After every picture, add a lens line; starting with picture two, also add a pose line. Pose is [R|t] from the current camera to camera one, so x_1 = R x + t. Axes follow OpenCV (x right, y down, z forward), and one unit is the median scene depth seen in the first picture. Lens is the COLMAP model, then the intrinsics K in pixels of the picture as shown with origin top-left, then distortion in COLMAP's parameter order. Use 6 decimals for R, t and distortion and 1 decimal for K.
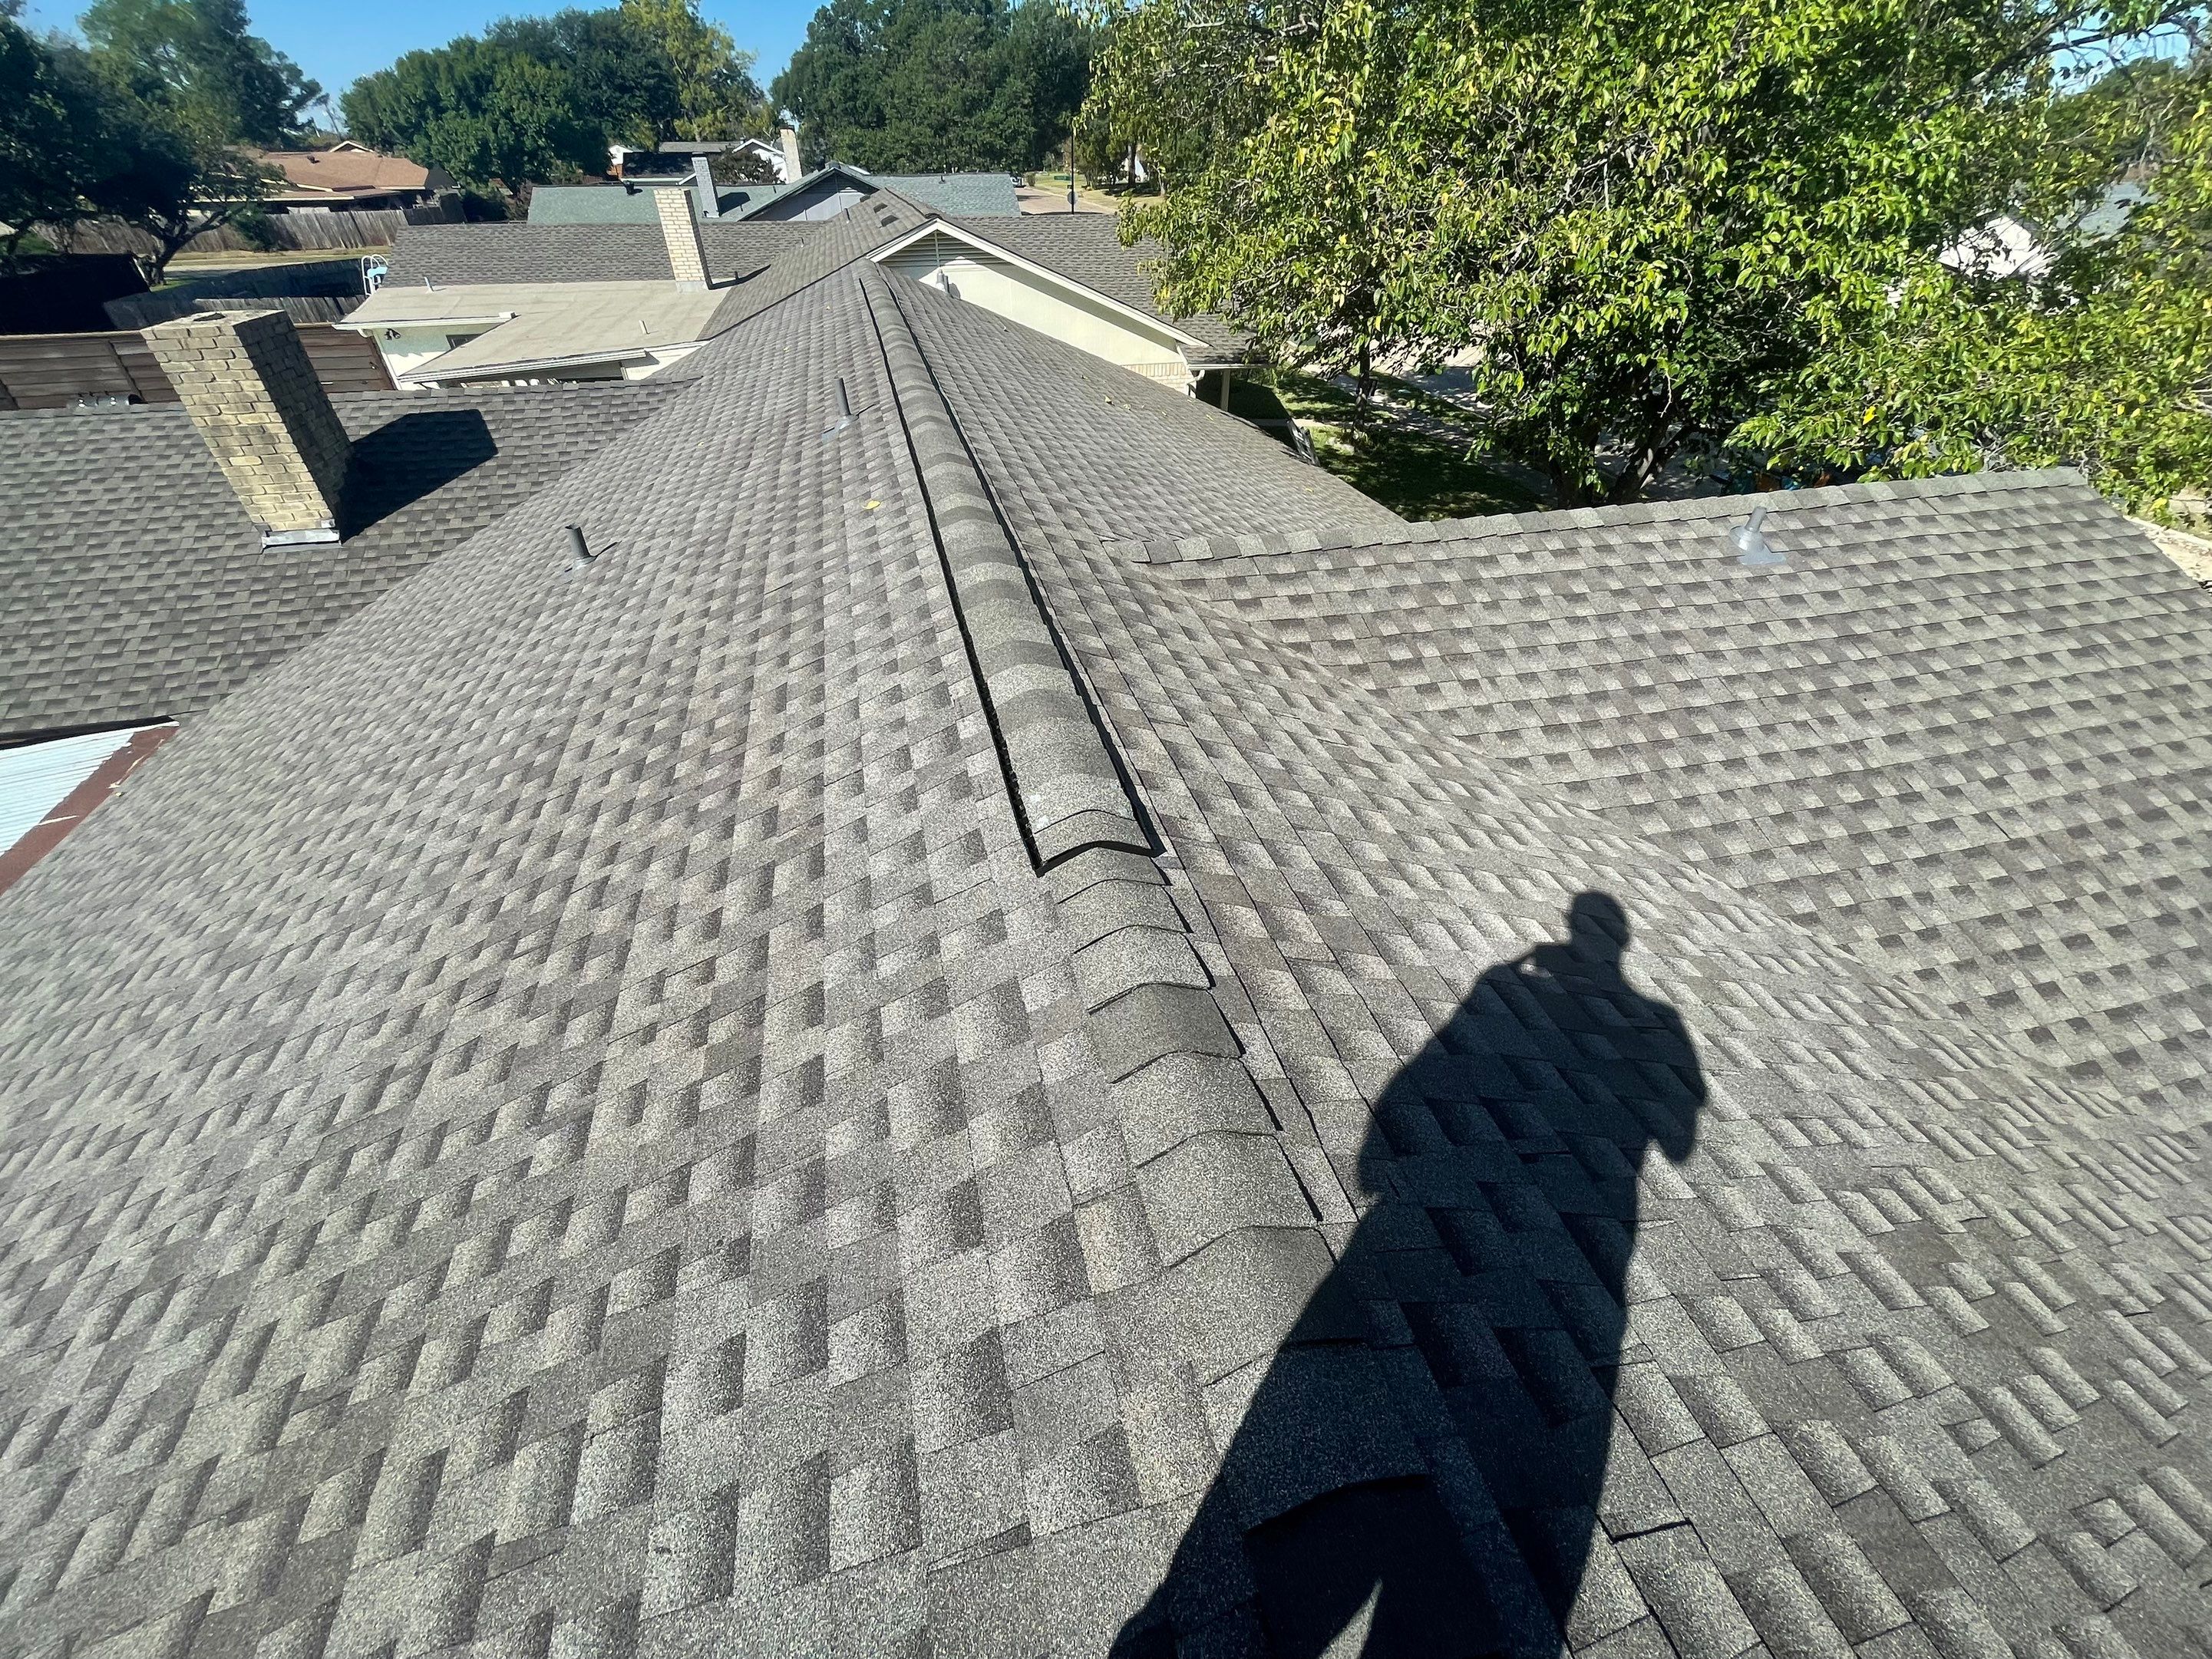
lens RADIAL K [[898.0, 0, 1106.0], [0, 898.0, 829.5], [0, 0, 1]] dist [0.002953, 0.000560]
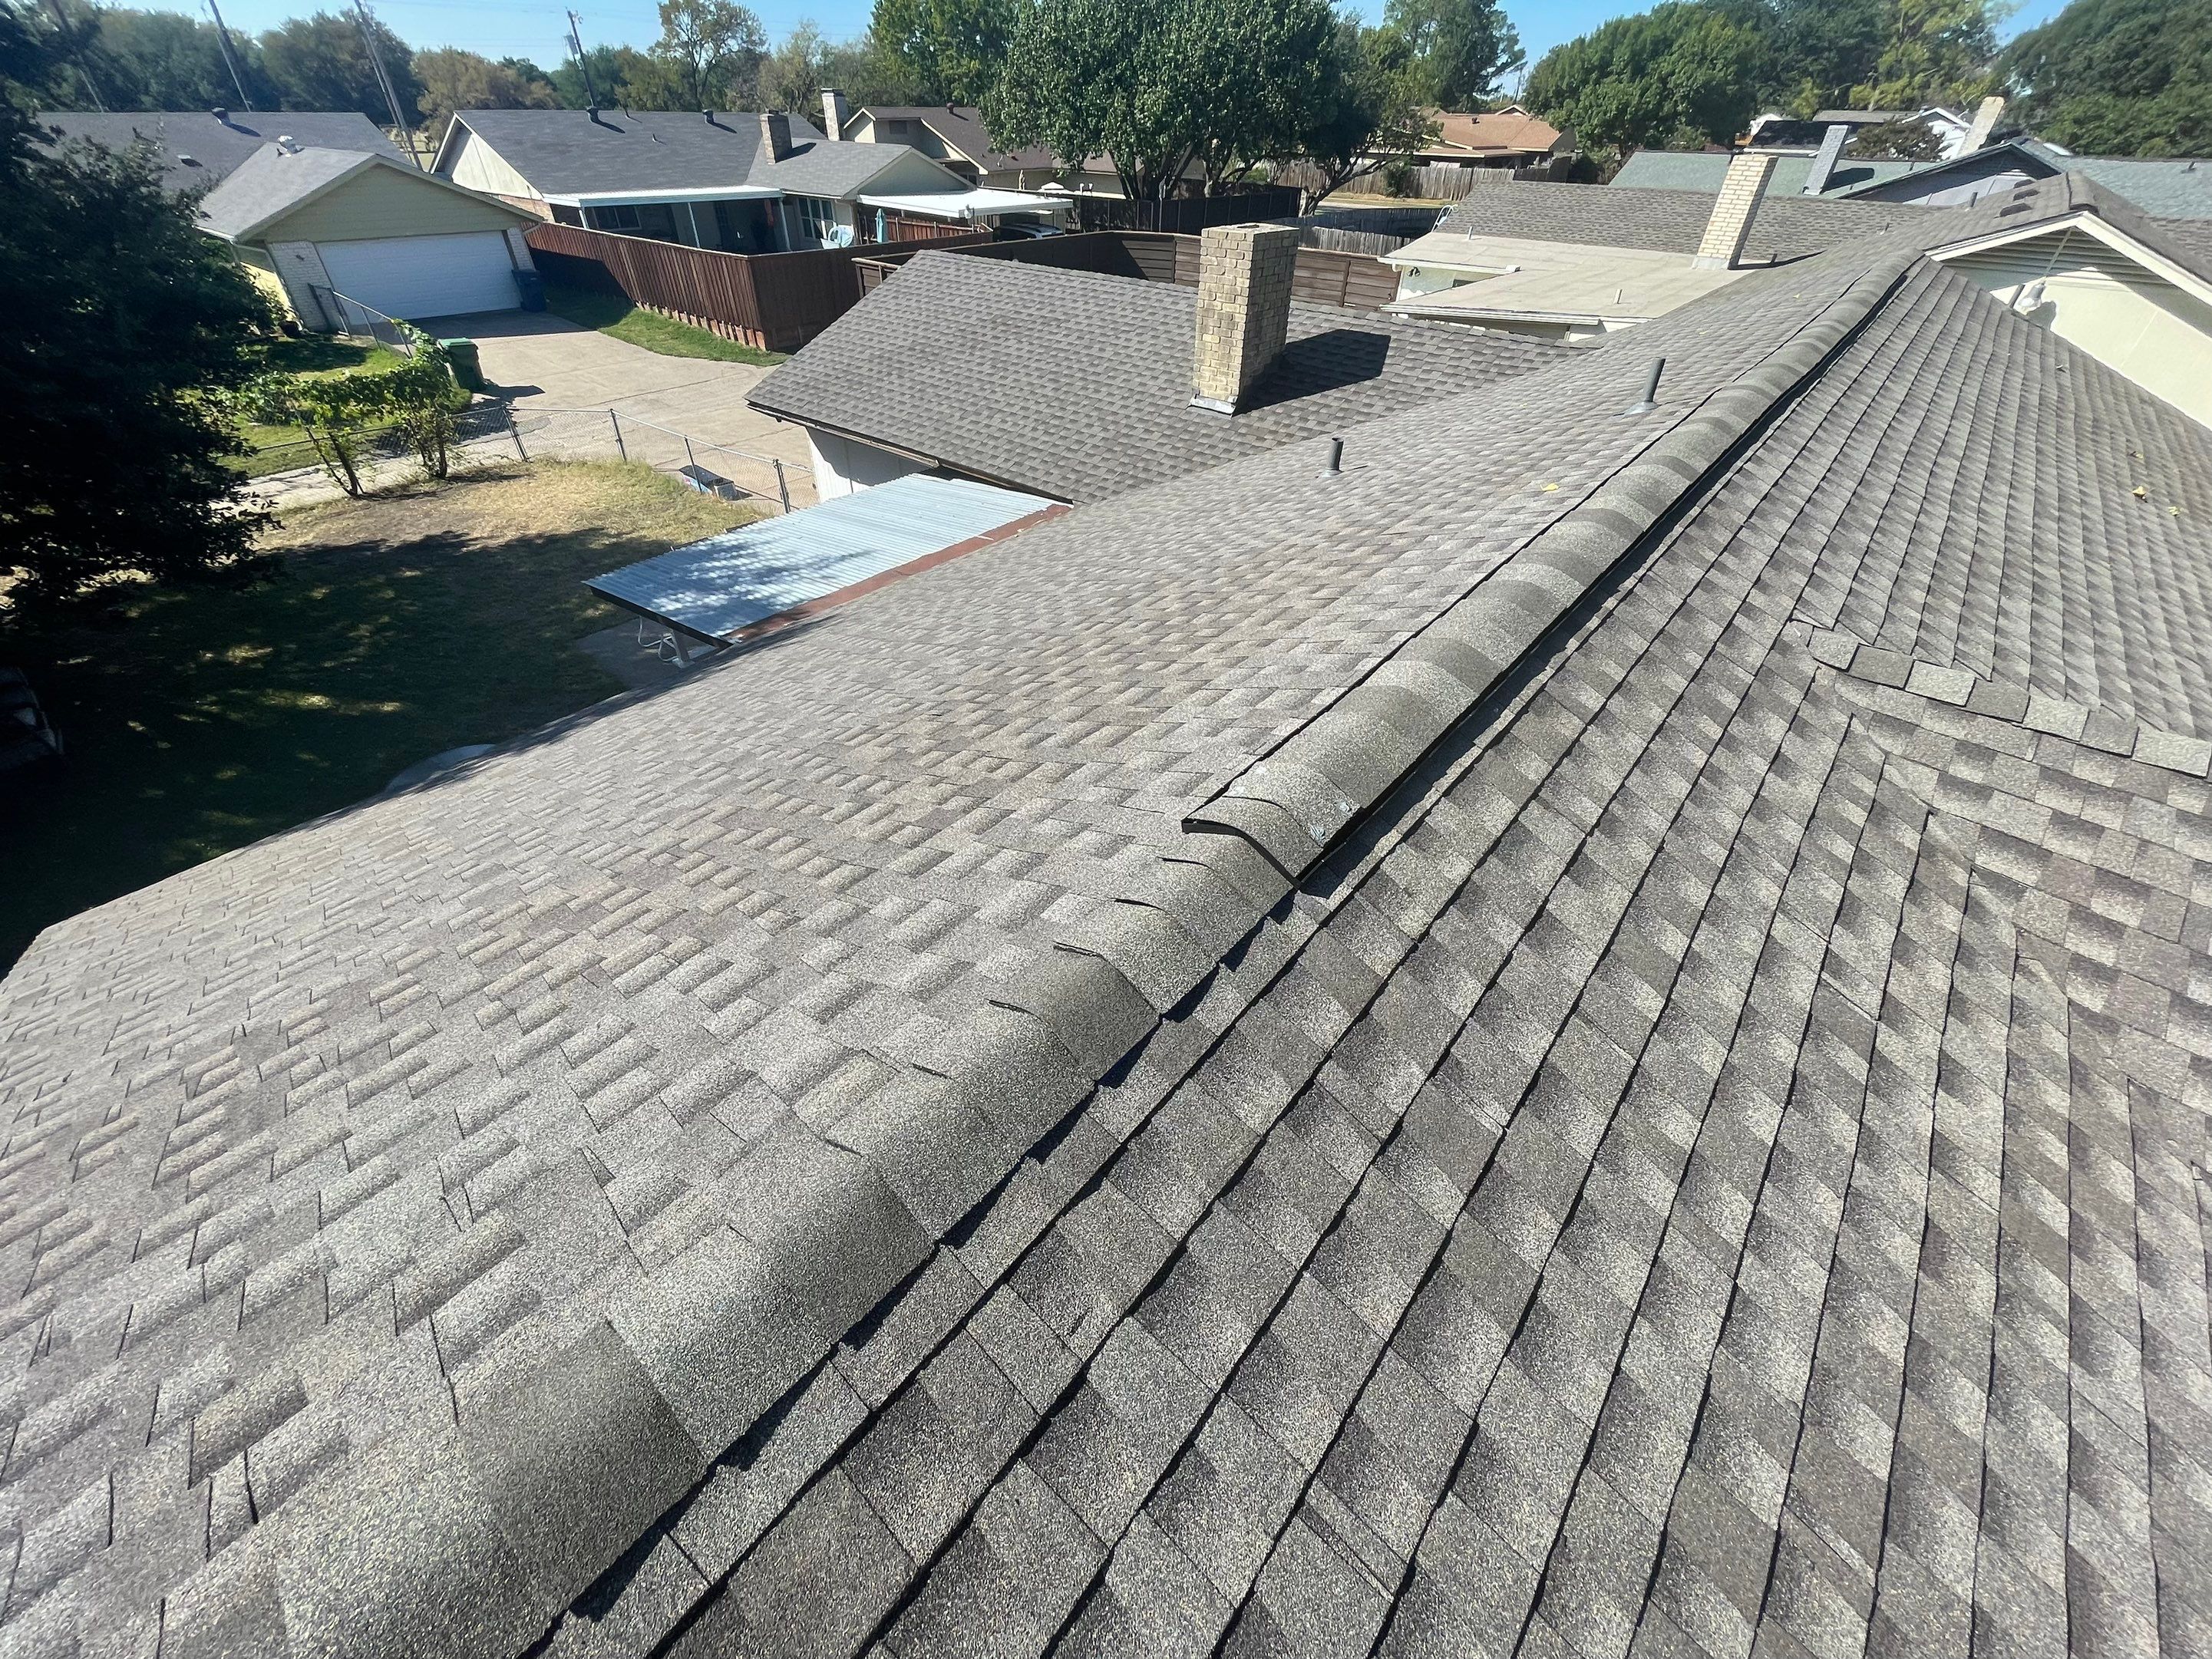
lens RADIAL K [[901.9, 0, 1106.0], [0, 901.9, 829.5], [0, 0, 1]] dist [-0.000788, 0.000502]
pose [[0.581415, 0.520076, -0.625682, 0.135127], [-0.507522, 0.832895, 0.220700, -0.033634], [0.635908, 0.189229, 0.748207, 0.075390]]
